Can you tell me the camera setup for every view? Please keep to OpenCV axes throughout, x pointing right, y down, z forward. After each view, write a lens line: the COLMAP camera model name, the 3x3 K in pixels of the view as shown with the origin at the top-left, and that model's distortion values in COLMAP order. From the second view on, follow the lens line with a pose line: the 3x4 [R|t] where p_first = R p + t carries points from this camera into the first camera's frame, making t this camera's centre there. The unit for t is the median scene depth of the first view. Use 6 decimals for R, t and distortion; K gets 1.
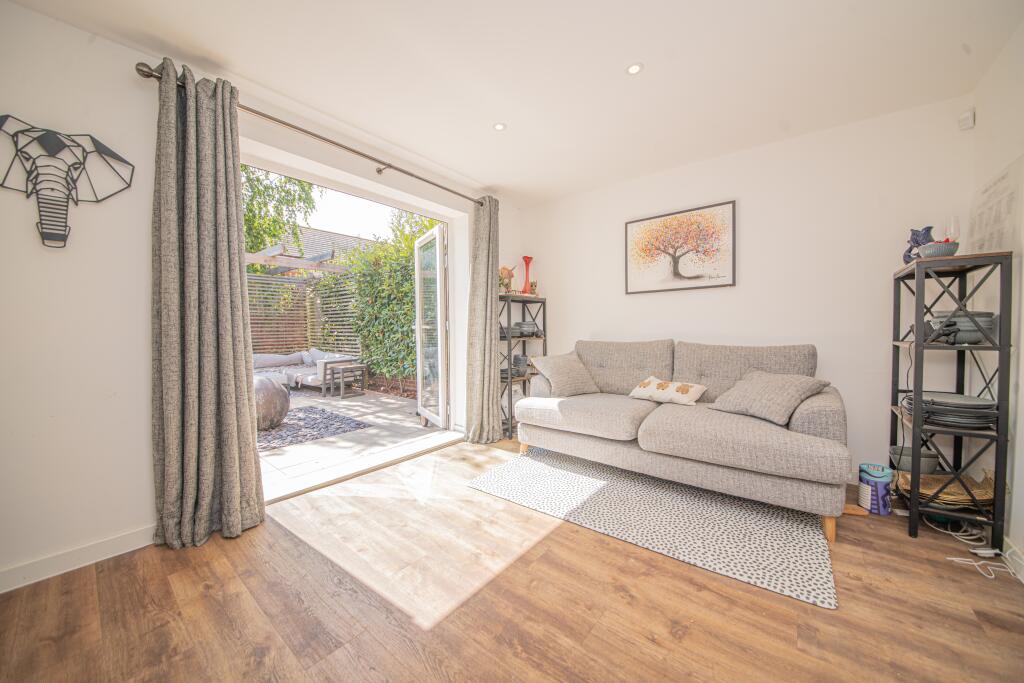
lens RADIAL K [[360.1, 0, 512.0], [0, 360.1, 341.5], [0, 0, 1]] dist [-0.000393, -0.014657]
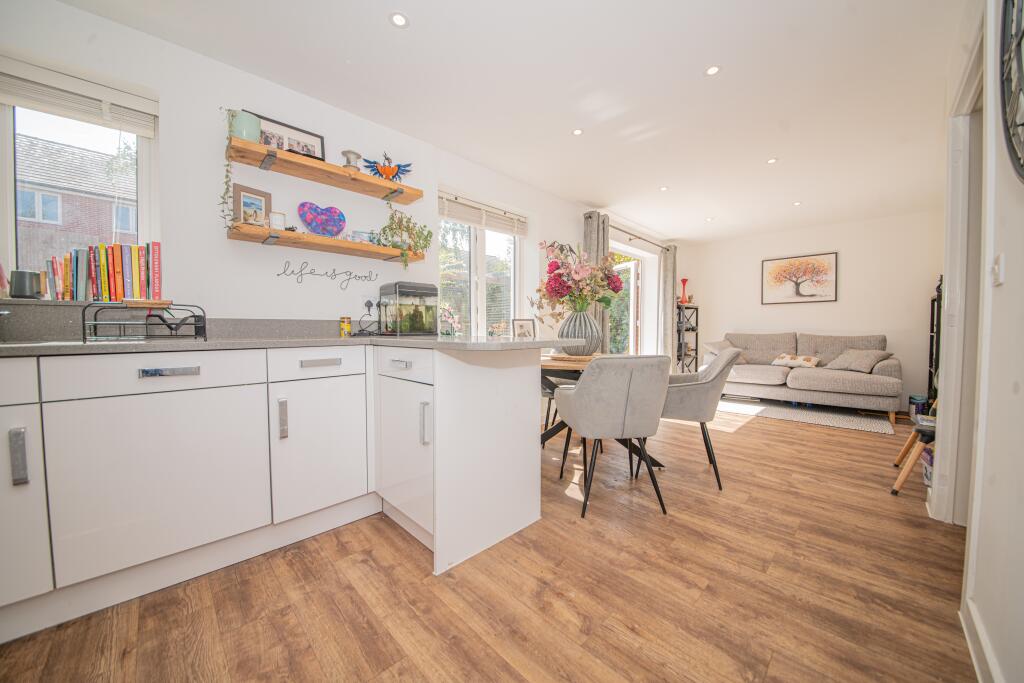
lens RADIAL K [[360.3, 0, 518.8], [0, 360.3, 339.6], [0, 0, 1]] dist [0.000631, -0.014151]
pose [[0.994084, 0.008763, -0.108256, -0.721526], [-0.008881, 0.999960, -0.000600, 0.045394], [0.108246, 0.001558, 0.994123, -0.883358]]
